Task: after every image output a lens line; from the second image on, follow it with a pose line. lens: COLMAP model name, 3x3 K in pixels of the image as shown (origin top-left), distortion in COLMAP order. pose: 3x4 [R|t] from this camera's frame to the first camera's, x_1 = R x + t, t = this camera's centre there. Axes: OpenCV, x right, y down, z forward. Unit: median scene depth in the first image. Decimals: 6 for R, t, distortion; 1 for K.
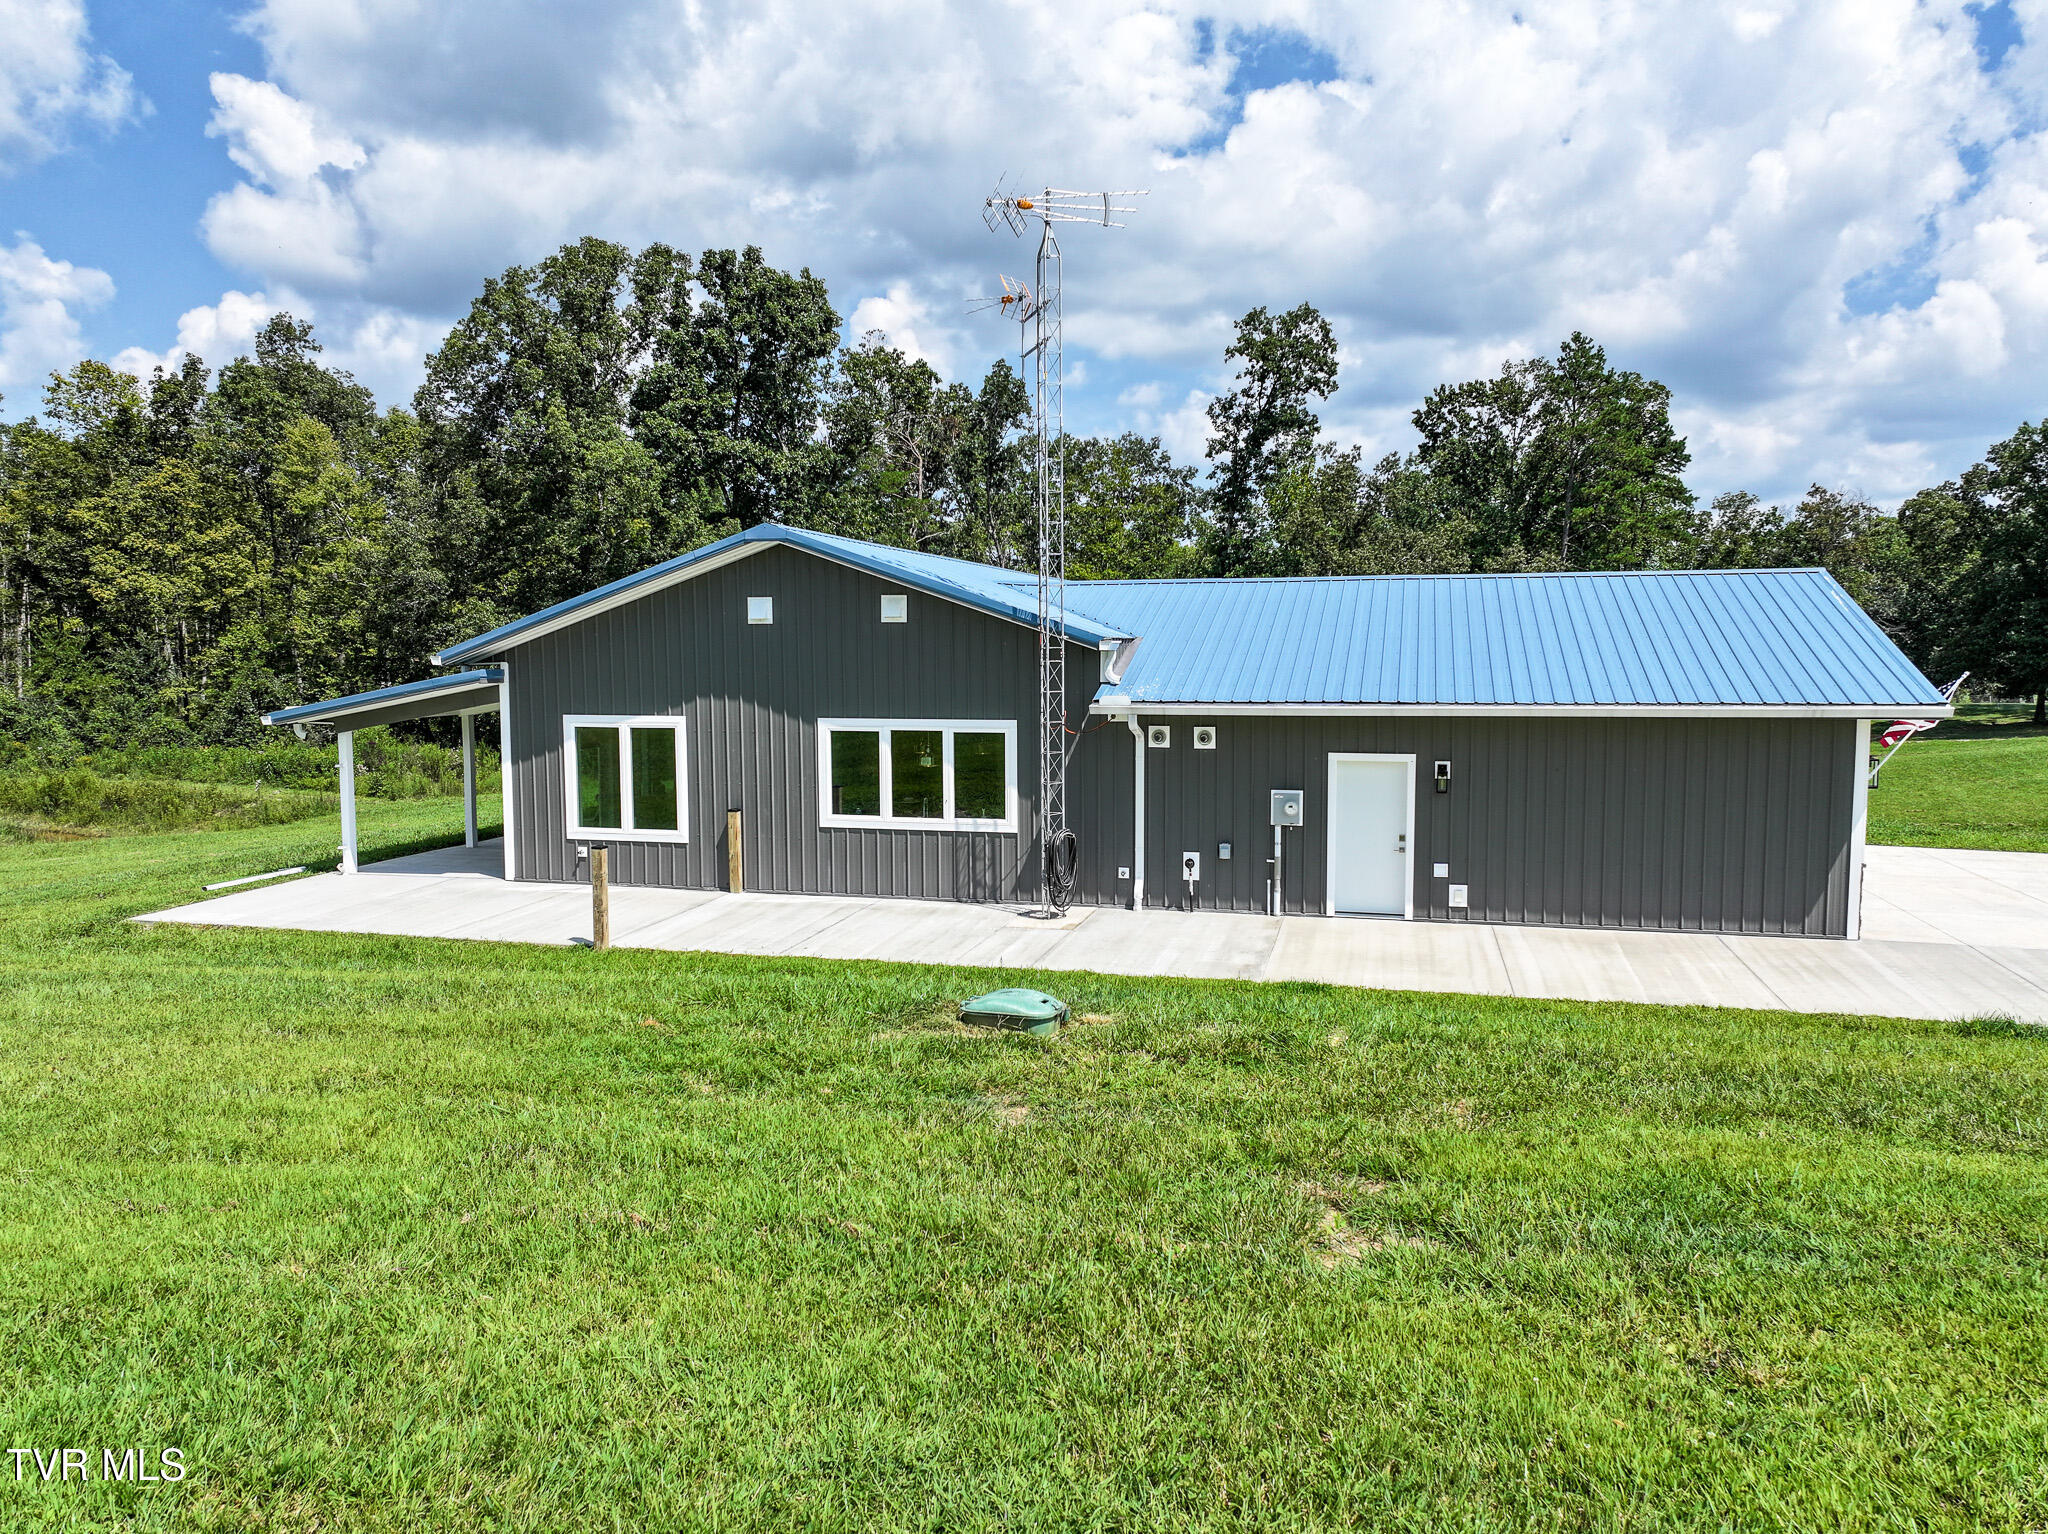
lens RADIAL K [[1459.3, 0, 1024.0], [0, 1459.3, 767.0], [0, 0, 1]] dist [-0.000106, 0.004675]
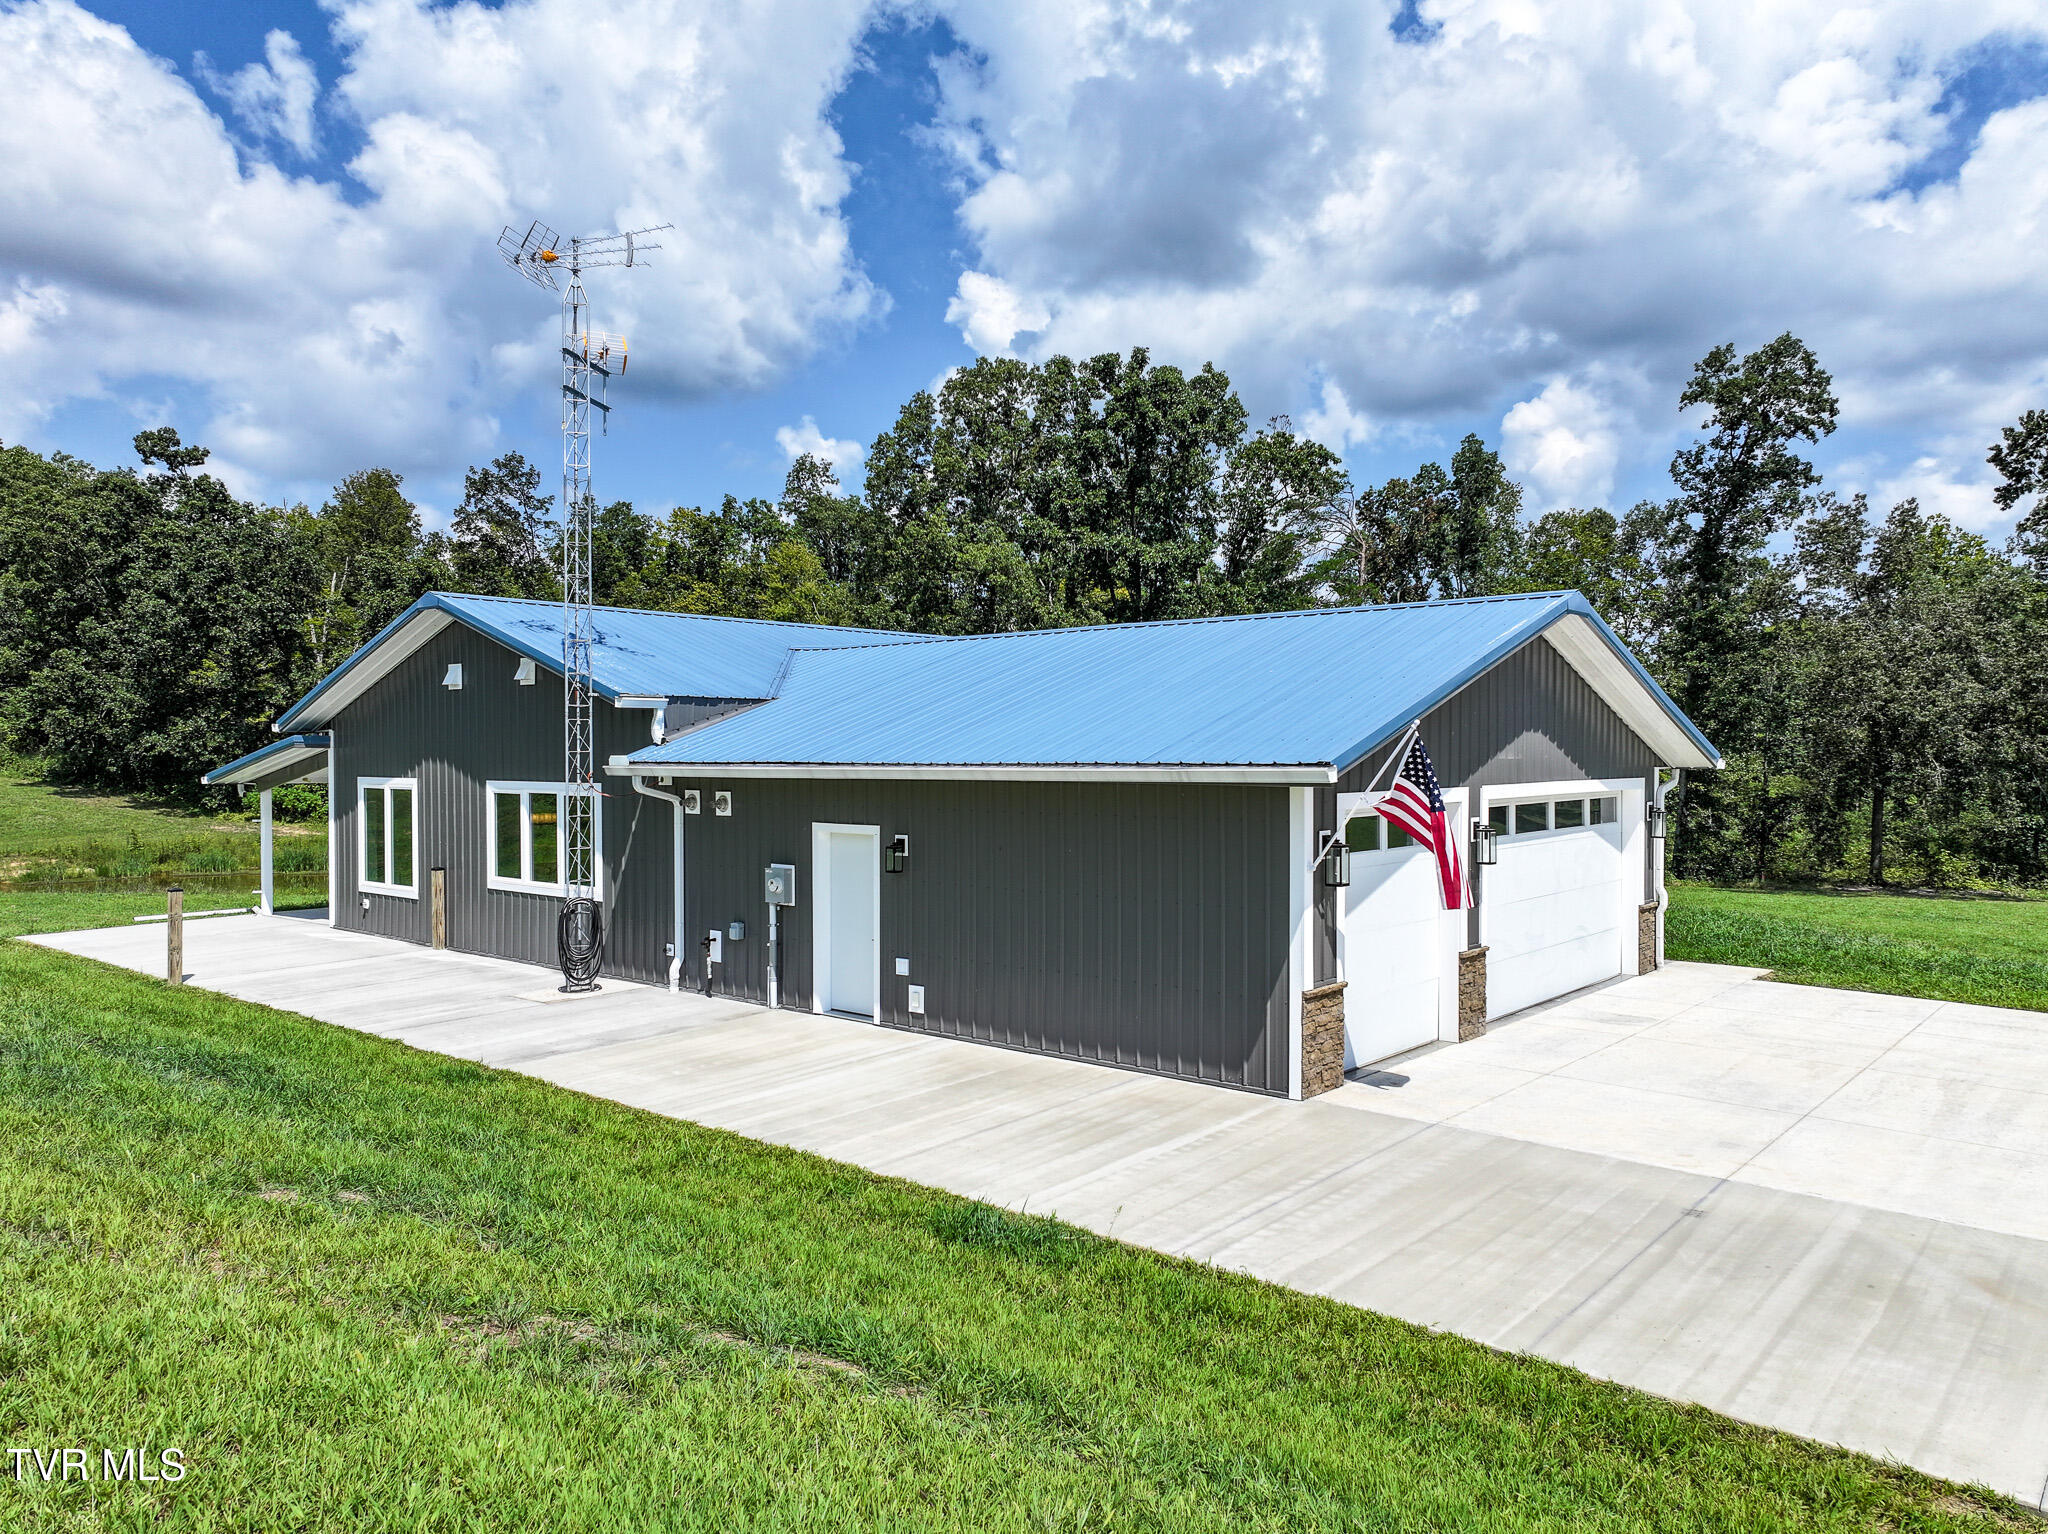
lens RADIAL K [[1406.6, 0, 1024.0], [0, 1406.6, 767.0], [0, 0, 1]] dist [0.007763, 0.004965]
pose [[0.903501, 0.004064, -0.428567, 0.177137], [-0.031353, 0.997903, -0.056634, 0.000288], [0.427437, 0.064606, 0.901733, 0.078747]]
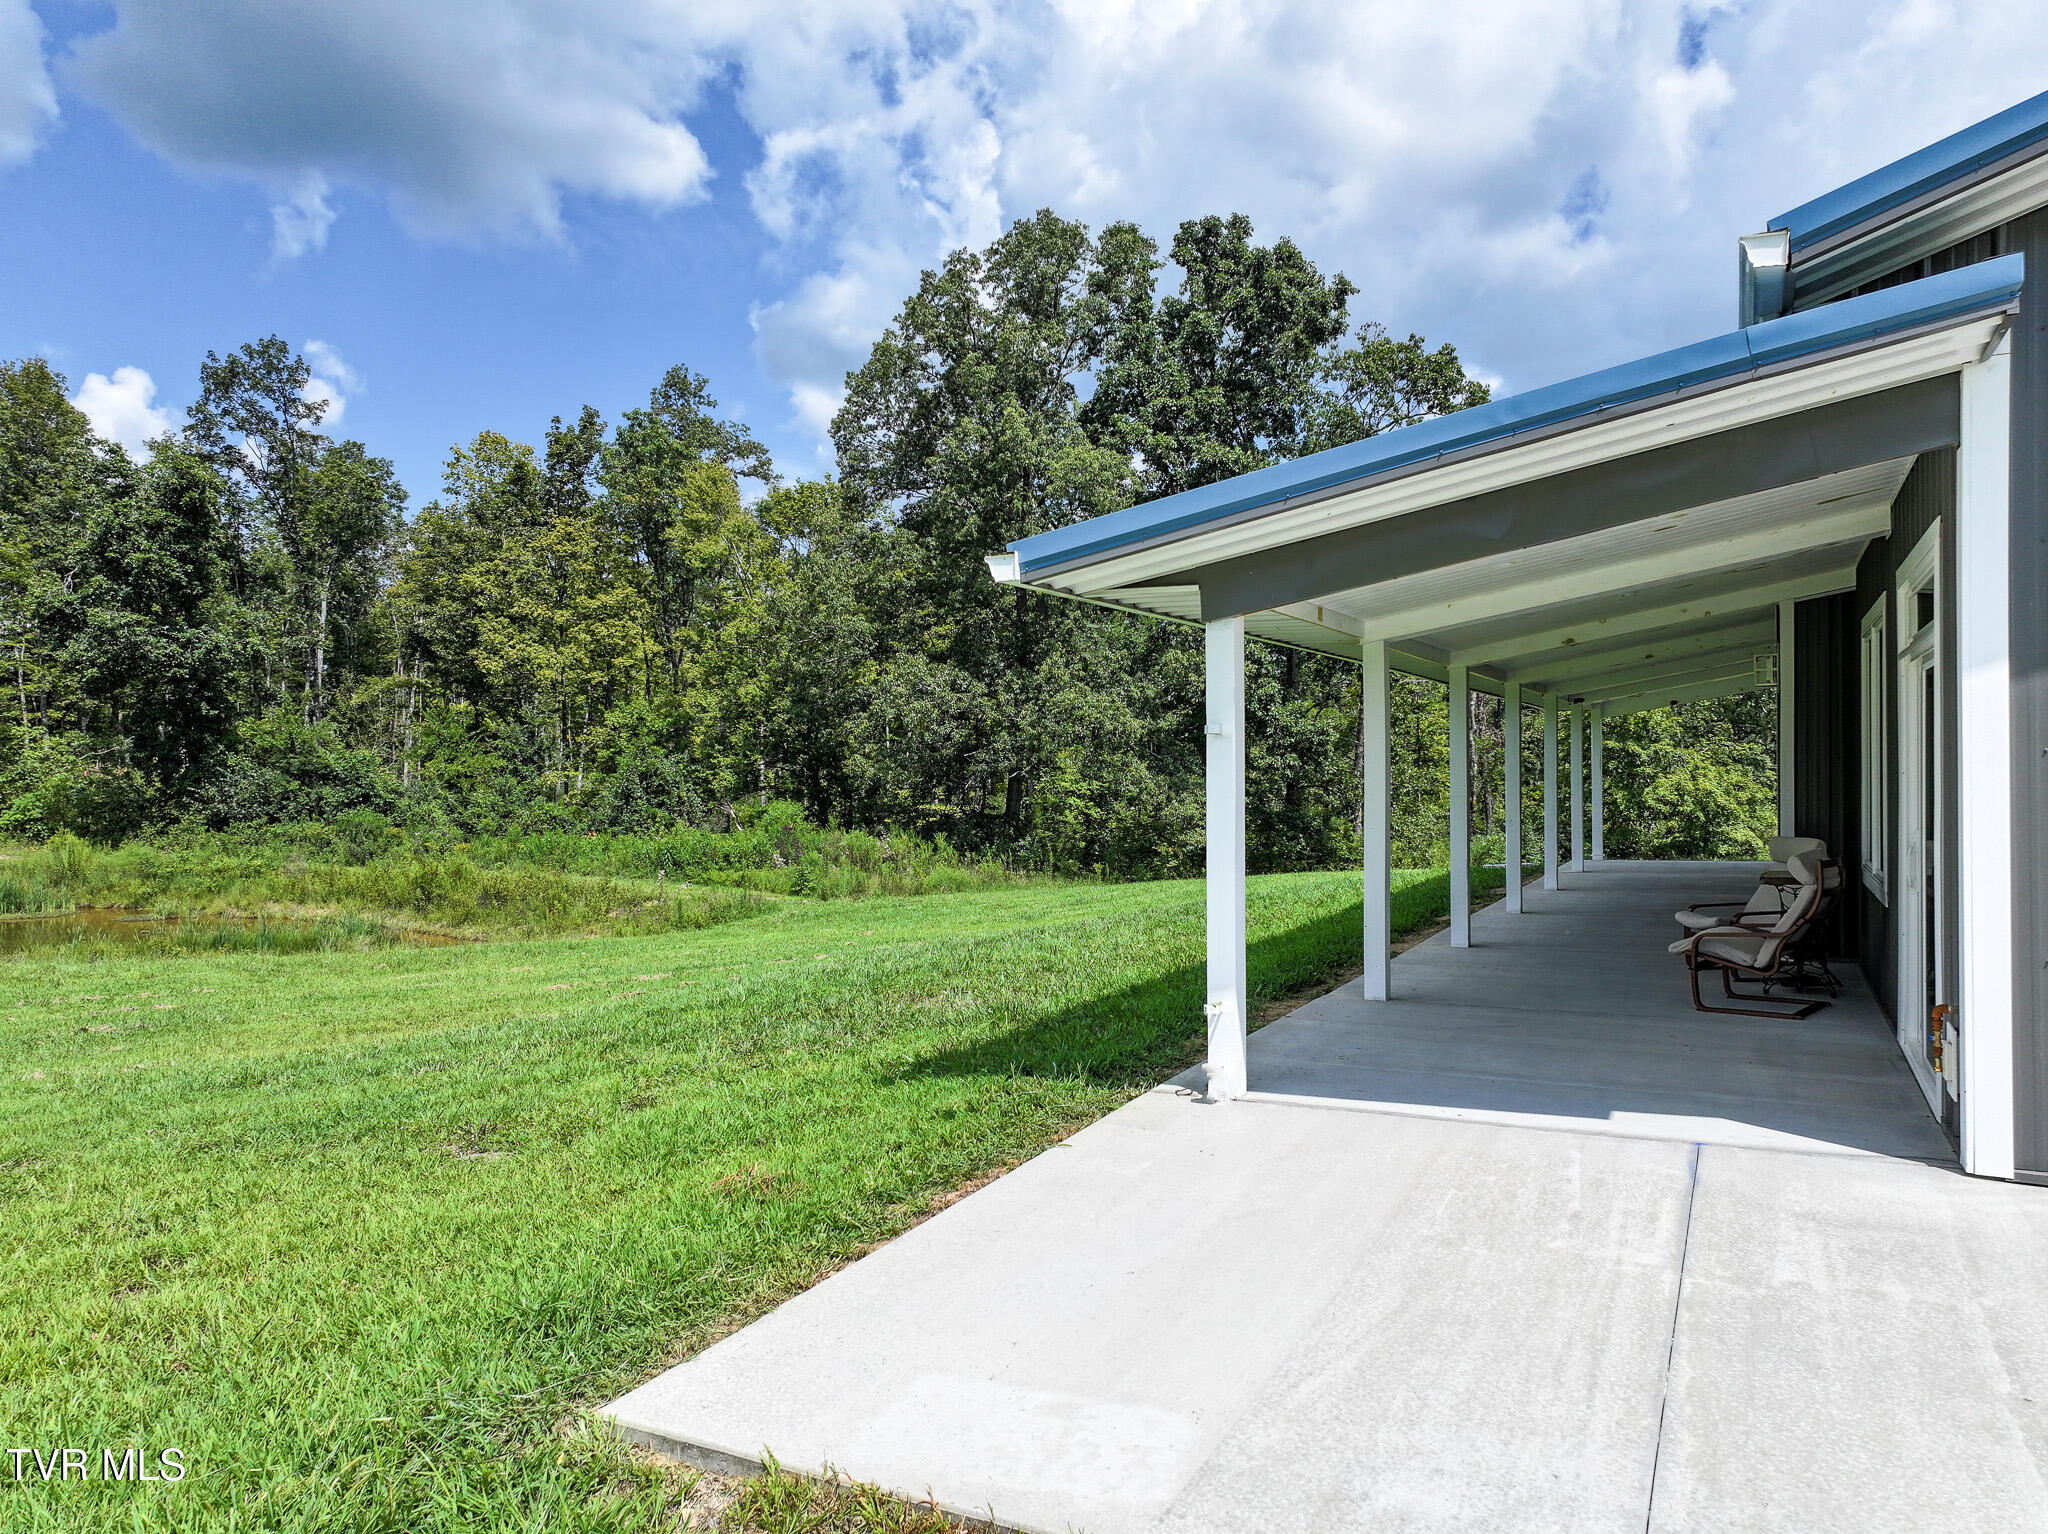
lens RADIAL K [[1462.6, 0, 993.1], [0, 1462.6, 753.5], [0, 0, 1]] dist [-0.001973, 0.001839]
pose [[0.974482, -0.005336, -0.224401, -0.141718], [-0.014667, 0.996067, -0.087378, 0.009511], [0.223985, 0.088439, 0.970572, 0.223533]]
